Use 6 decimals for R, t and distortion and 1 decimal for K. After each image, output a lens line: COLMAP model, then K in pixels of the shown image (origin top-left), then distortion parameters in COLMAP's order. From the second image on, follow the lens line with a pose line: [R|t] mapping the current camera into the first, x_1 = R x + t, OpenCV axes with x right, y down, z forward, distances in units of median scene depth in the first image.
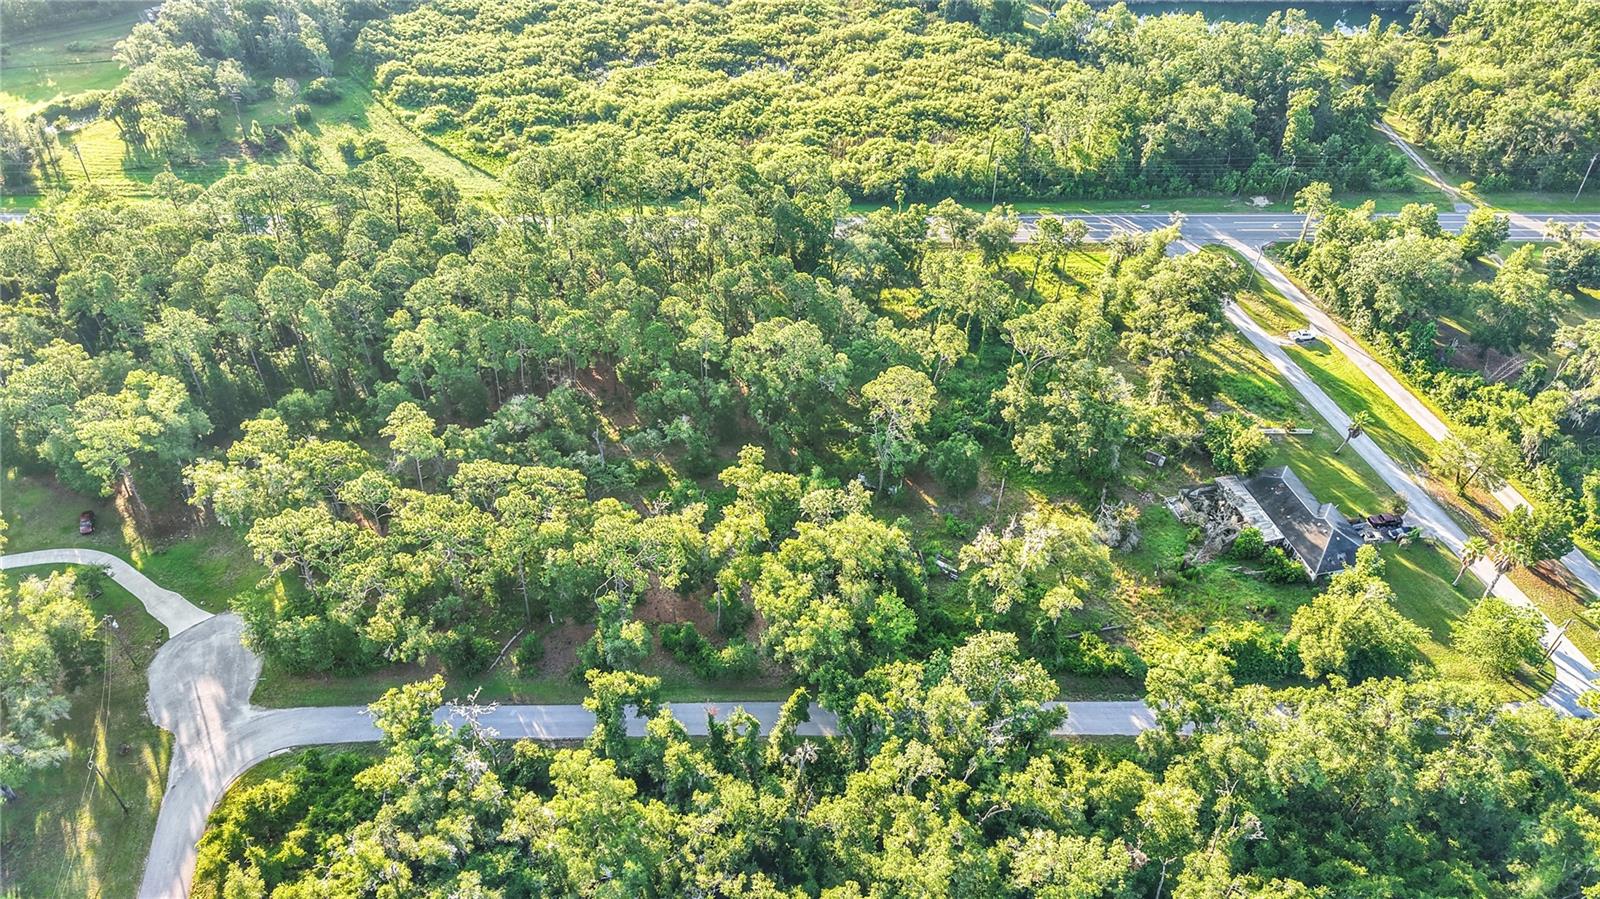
lens RADIAL K [[1092.2, 0, 800.1], [0, 1092.2, 449.0], [0, 0, 1]] dist [0.017439, -0.014587]
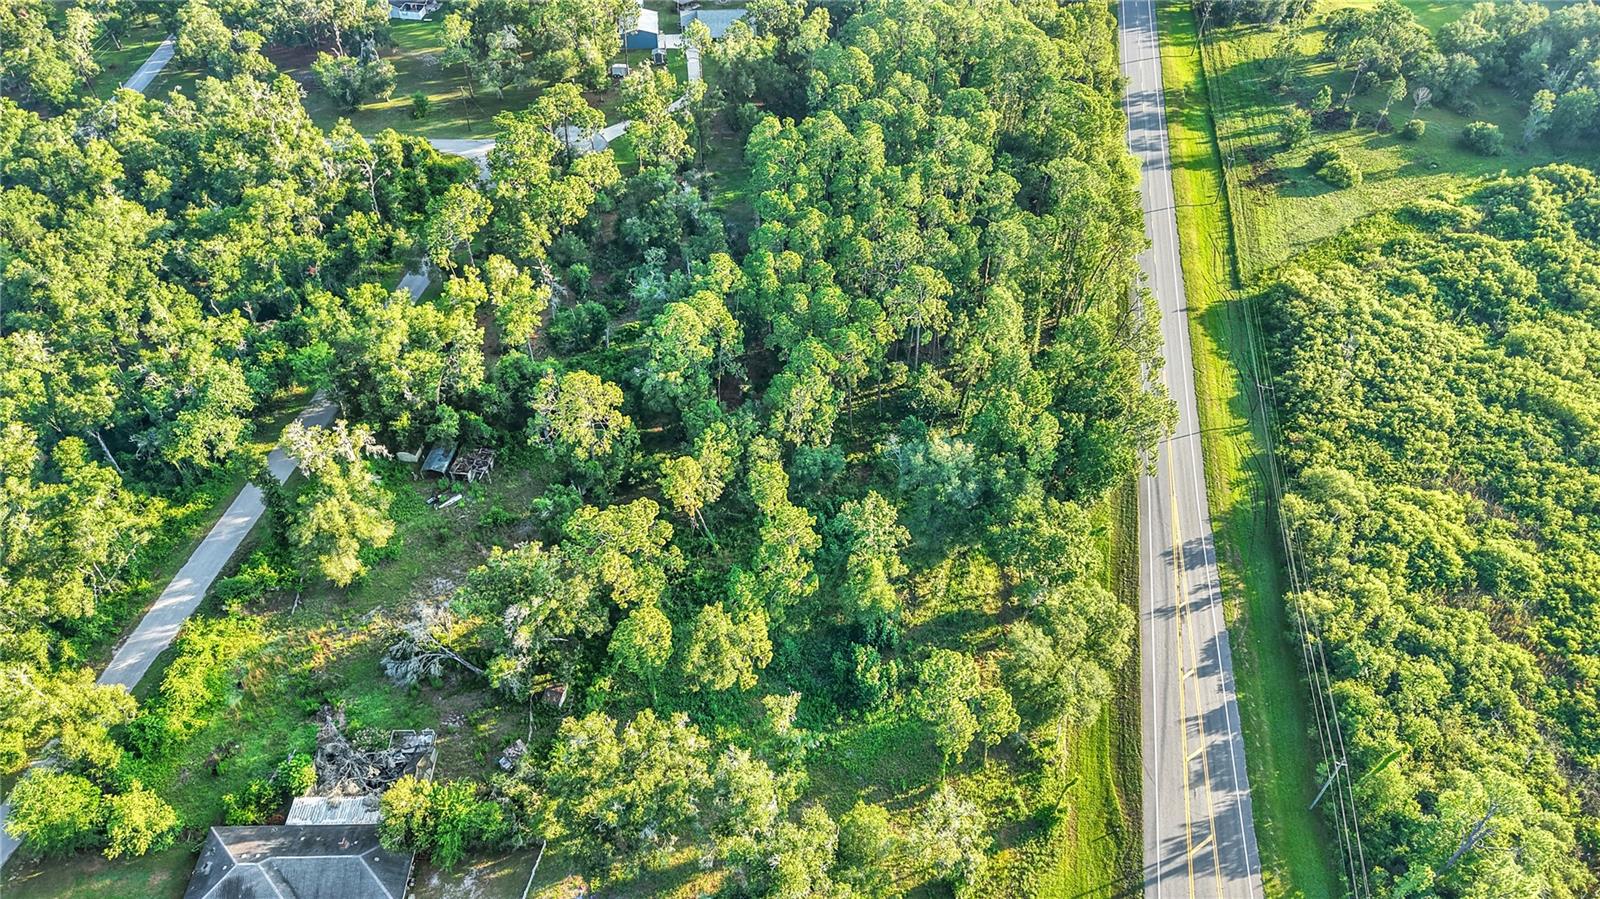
lens RADIAL K [[1092.2, 0, 799.9], [0, 1092.2, 445.5], [0, 0, 1]] dist [0.017439, -0.014587]
pose [[-0.205101, 0.673896, -0.709787, 0.583551], [-0.637484, 0.458300, 0.619335, -0.579941], [0.742663, 0.579504, 0.335600, 0.691165]]
